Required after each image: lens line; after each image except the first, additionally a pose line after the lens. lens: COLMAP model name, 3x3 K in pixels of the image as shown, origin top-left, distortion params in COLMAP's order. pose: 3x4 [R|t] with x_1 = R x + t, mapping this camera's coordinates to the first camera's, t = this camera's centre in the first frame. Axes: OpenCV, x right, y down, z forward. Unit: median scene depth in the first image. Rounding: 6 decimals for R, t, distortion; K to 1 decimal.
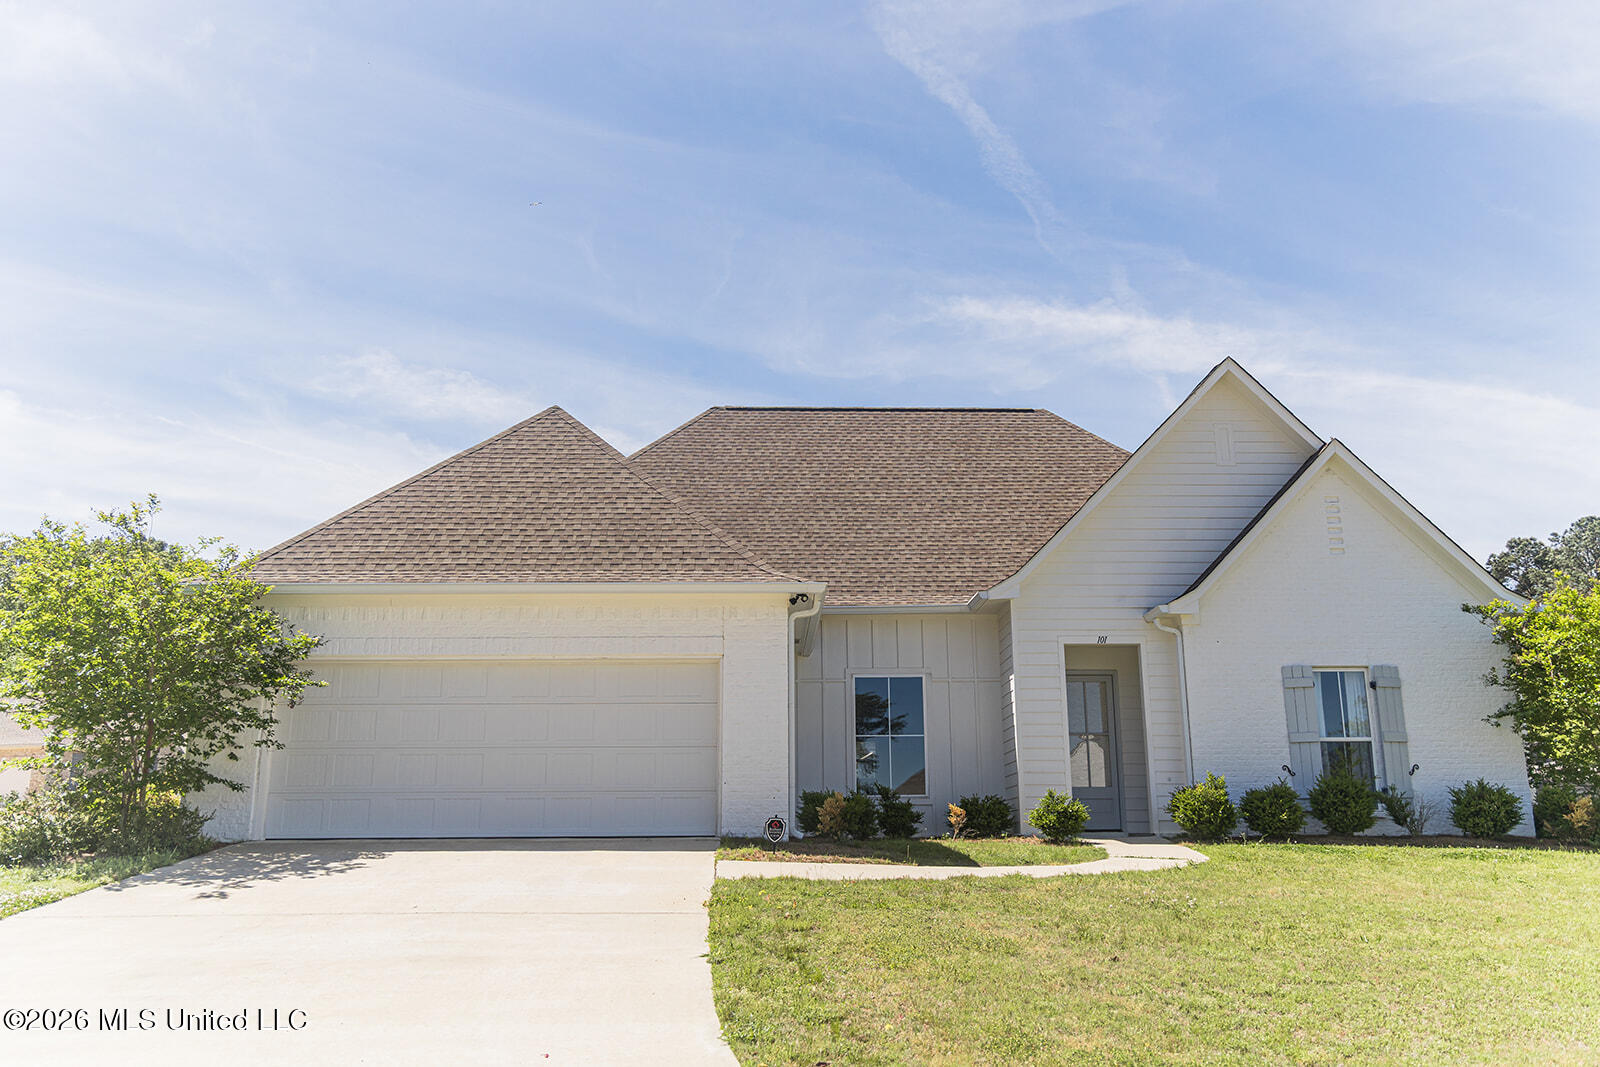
lens RADIAL K [[1281.8, 0, 813.1], [0, 1281.8, 538.8], [0, 0, 1]] dist [-0.003725, -0.013572]
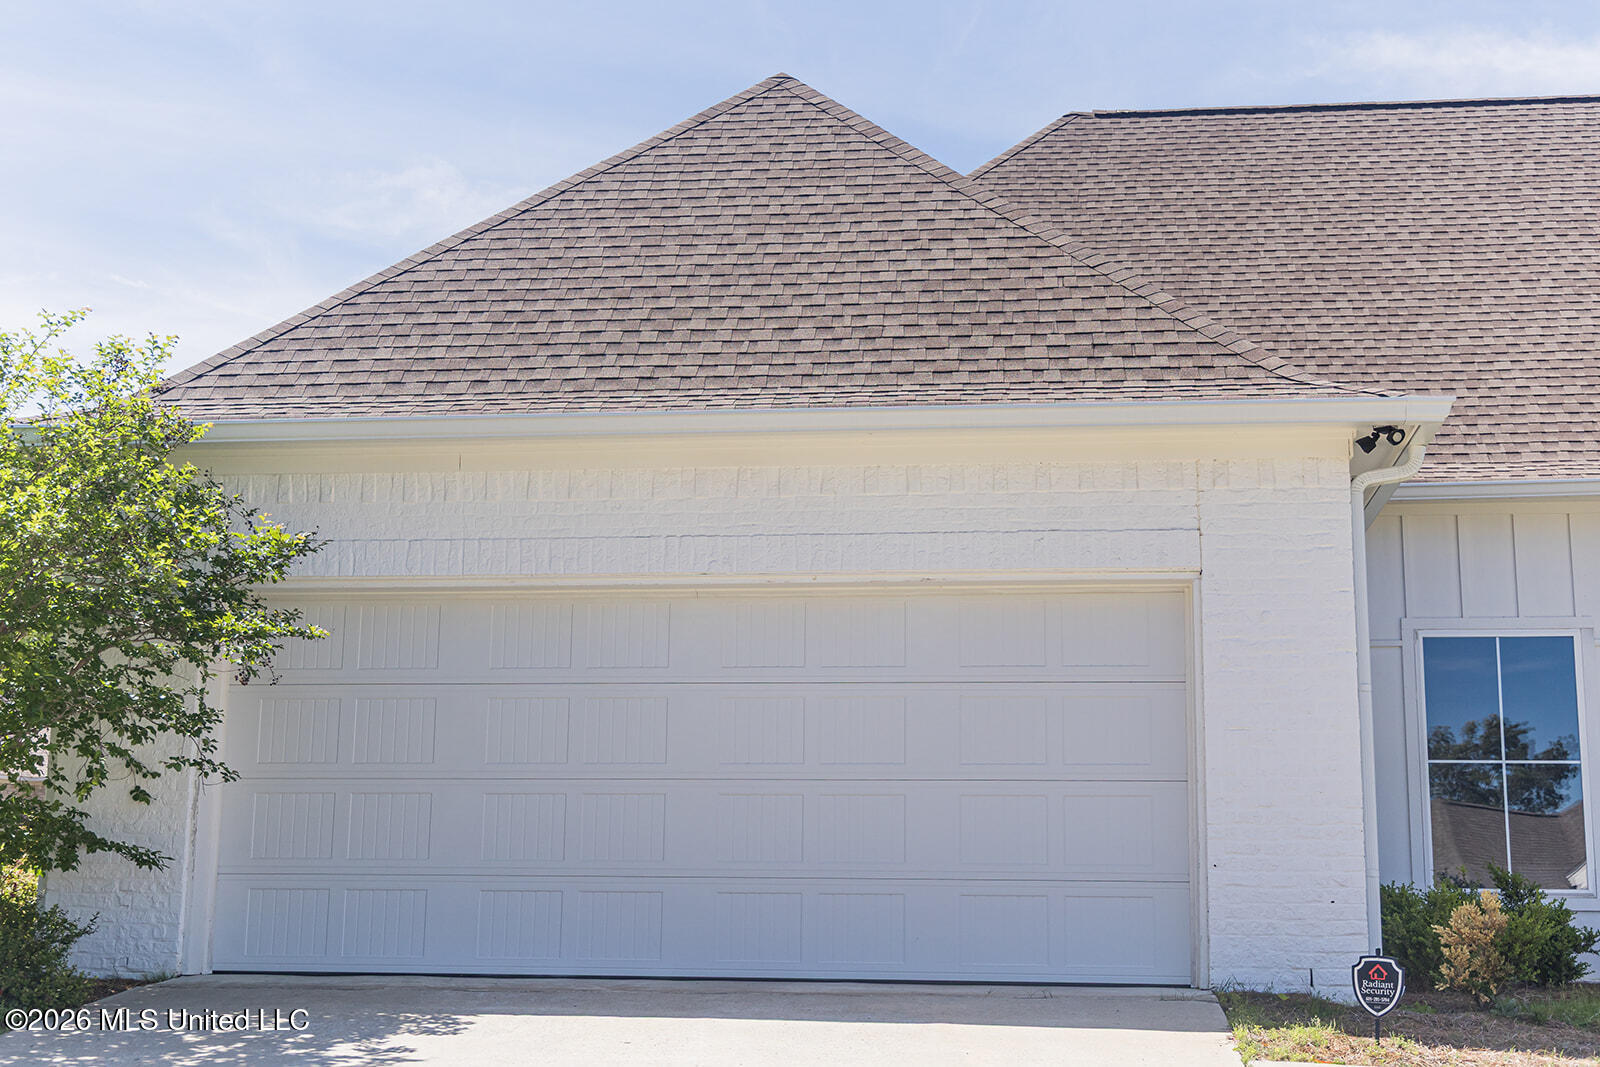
lens RADIAL K [[2082.3, 0, 813.3], [0, 2082.3, 534.5], [0, 0, 1]] dist [0.028391, 0.000000]
pose [[0.988562, -0.010071, -0.150481, -0.083663], [0.016191, 0.999088, 0.039499, 0.043266], [0.149946, -0.041484, 0.987823, 0.254073]]
